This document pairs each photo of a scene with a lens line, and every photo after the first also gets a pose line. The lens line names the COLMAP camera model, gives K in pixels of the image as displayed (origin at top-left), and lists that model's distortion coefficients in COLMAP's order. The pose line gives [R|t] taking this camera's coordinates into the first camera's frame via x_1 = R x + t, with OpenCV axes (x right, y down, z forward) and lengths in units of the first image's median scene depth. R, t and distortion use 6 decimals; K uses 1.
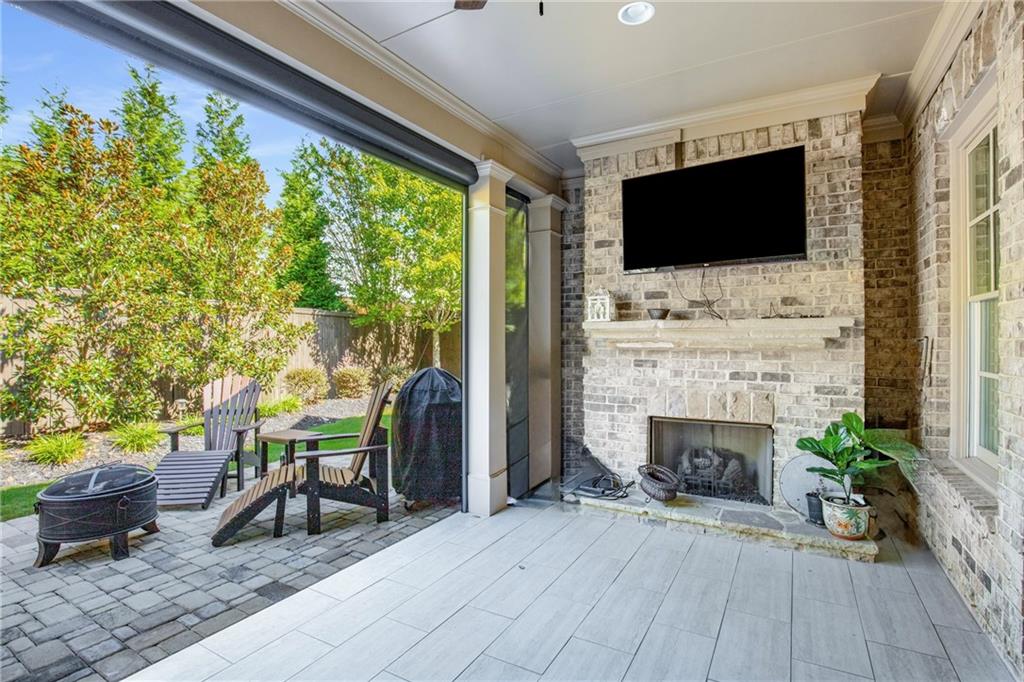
lens RADIAL K [[500.5, 0, 510.1], [0, 500.5, 338.5], [0, 0, 1]] dist [-0.006129, -0.000471]
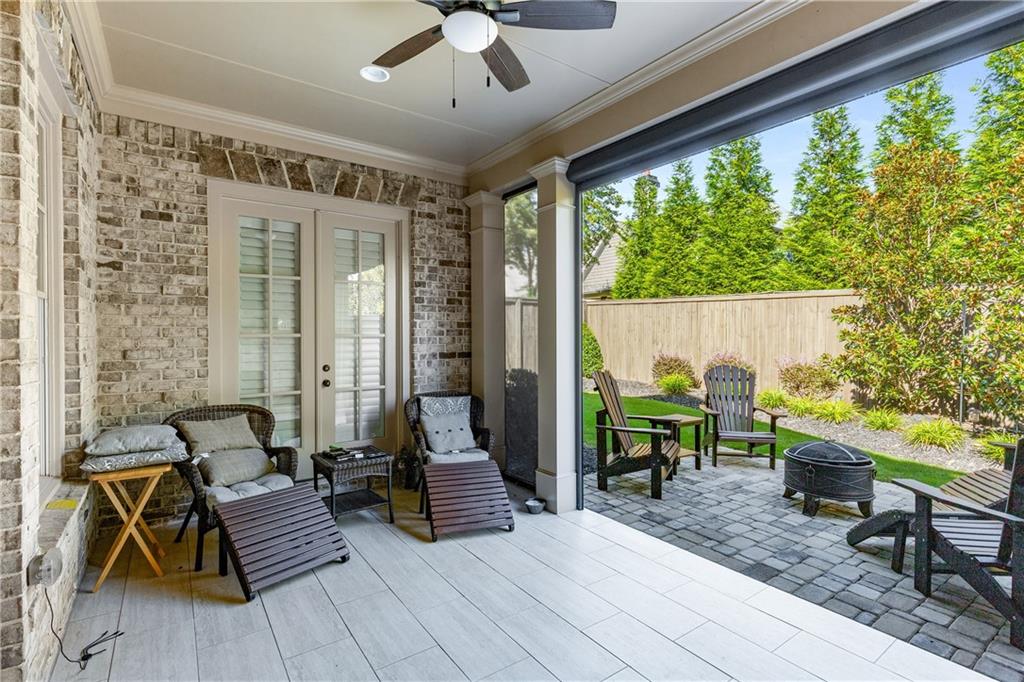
lens RADIAL K [[500.5, 0, 512.8], [0, 500.5, 338.2], [0, 0, 1]] dist [-0.006129, -0.000471]
pose [[-0.417669, 0.010466, -0.908539, 0.723265], [-0.000919, 0.999928, 0.011941, -0.016441], [0.908599, 0.005822, -0.417629, 0.935893]]
